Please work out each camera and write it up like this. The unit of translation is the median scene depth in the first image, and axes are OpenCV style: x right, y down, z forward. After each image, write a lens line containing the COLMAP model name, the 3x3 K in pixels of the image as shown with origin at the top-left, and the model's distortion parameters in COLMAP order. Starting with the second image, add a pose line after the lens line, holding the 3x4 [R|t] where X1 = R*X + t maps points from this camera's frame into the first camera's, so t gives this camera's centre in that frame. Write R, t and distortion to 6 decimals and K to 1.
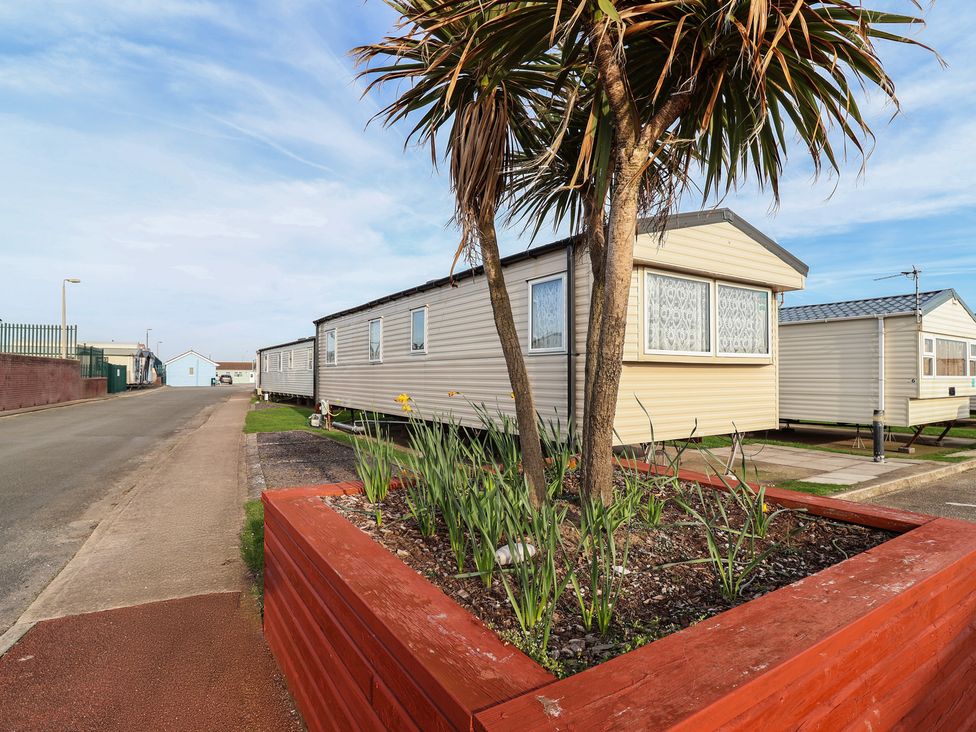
lens RADIAL K [[511.1, 0, 486.1], [0, 511.1, 369.5], [0, 0, 1]] dist [-0.001918, -0.000811]
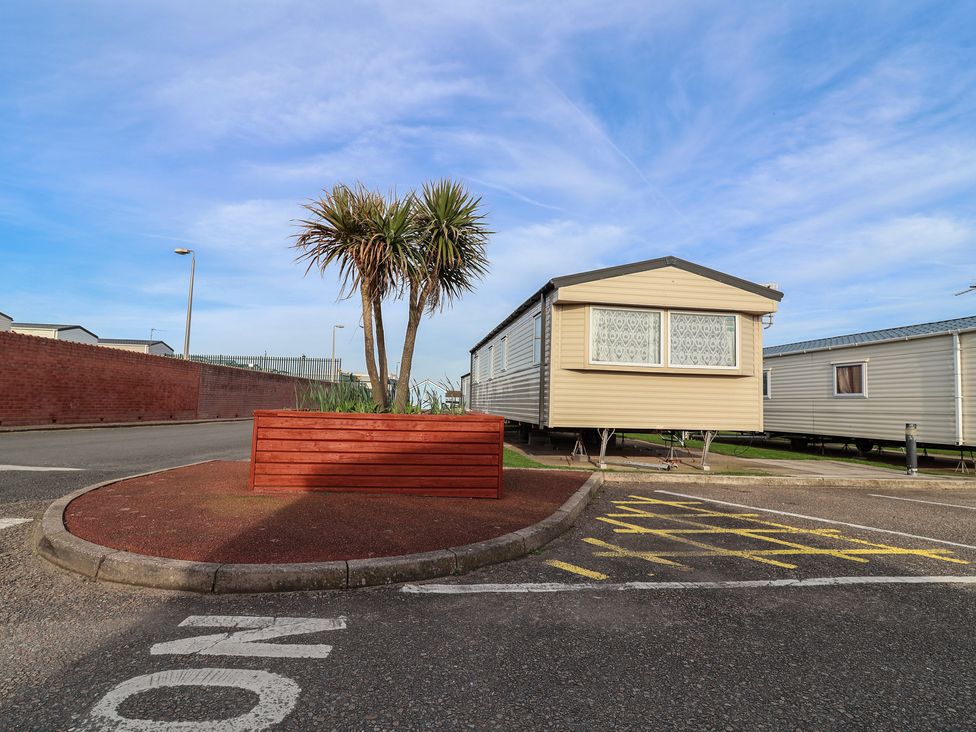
lens RADIAL K [[511.1, 0, 486.1], [0, 511.1, 369.5], [0, 0, 1]] dist [-0.001918, -0.000811]
pose [[0.908076, -0.004014, -0.418786, 0.369318], [-0.022559, 0.998034, -0.058481, 0.042971], [0.418197, 0.062553, 0.906200, -0.247279]]
